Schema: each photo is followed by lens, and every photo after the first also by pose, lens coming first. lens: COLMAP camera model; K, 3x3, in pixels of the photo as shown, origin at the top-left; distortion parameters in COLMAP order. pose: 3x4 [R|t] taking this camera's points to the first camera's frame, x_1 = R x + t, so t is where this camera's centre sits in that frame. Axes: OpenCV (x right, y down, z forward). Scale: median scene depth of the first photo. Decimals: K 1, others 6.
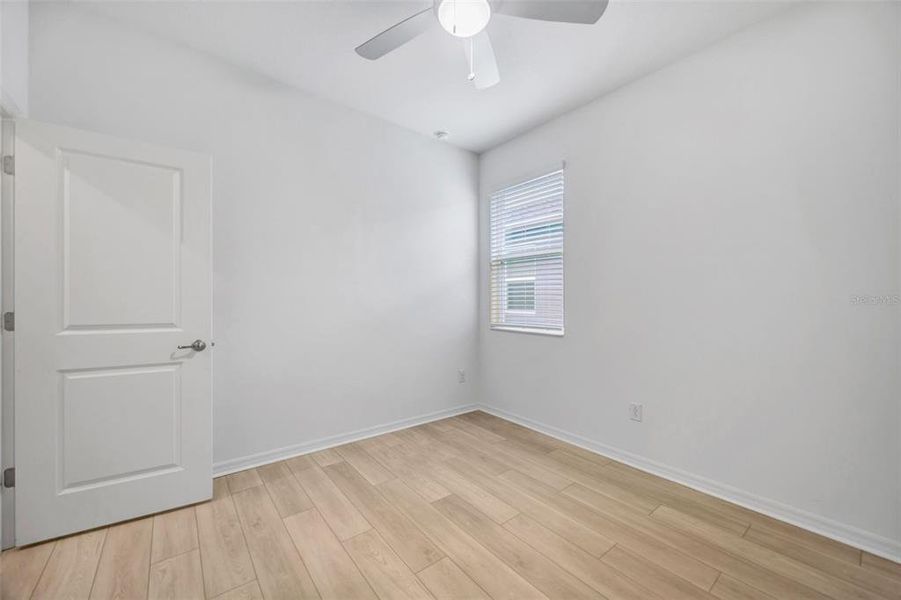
lens RADIAL K [[347.2, 0, 451.2], [0, 347.2, 297.5], [0, 0, 1]] dist [-0.001611, -0.000225]
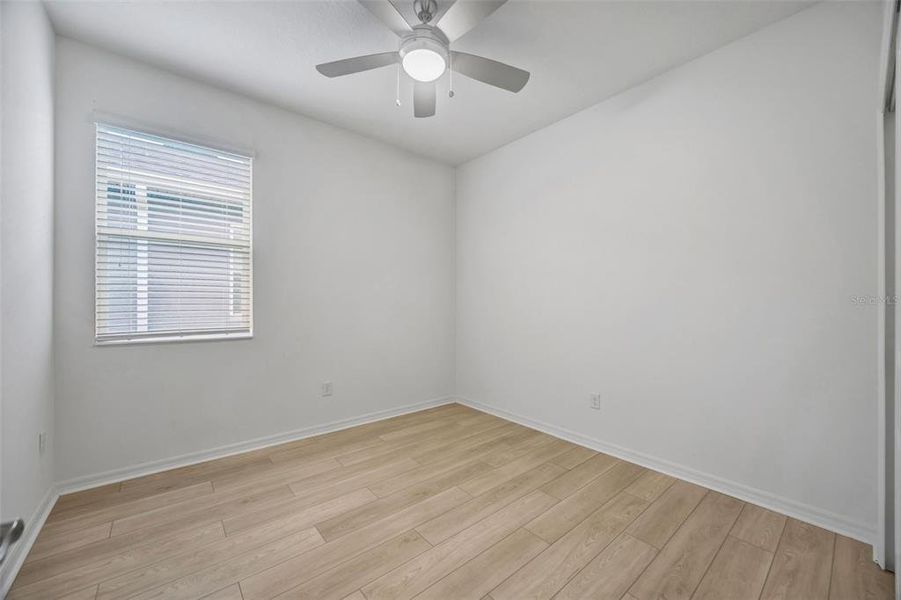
lens RADIAL K [[347.2, 0, 451.2], [0, 347.2, 297.5], [0, 0, 1]] dist [-0.001611, -0.000225]
pose [[-0.036766, 0.016477, 0.999188, -0.766154], [-0.013904, 0.999759, -0.016998, 0.016304], [-0.999227, -0.014518, -0.036528, 0.627272]]
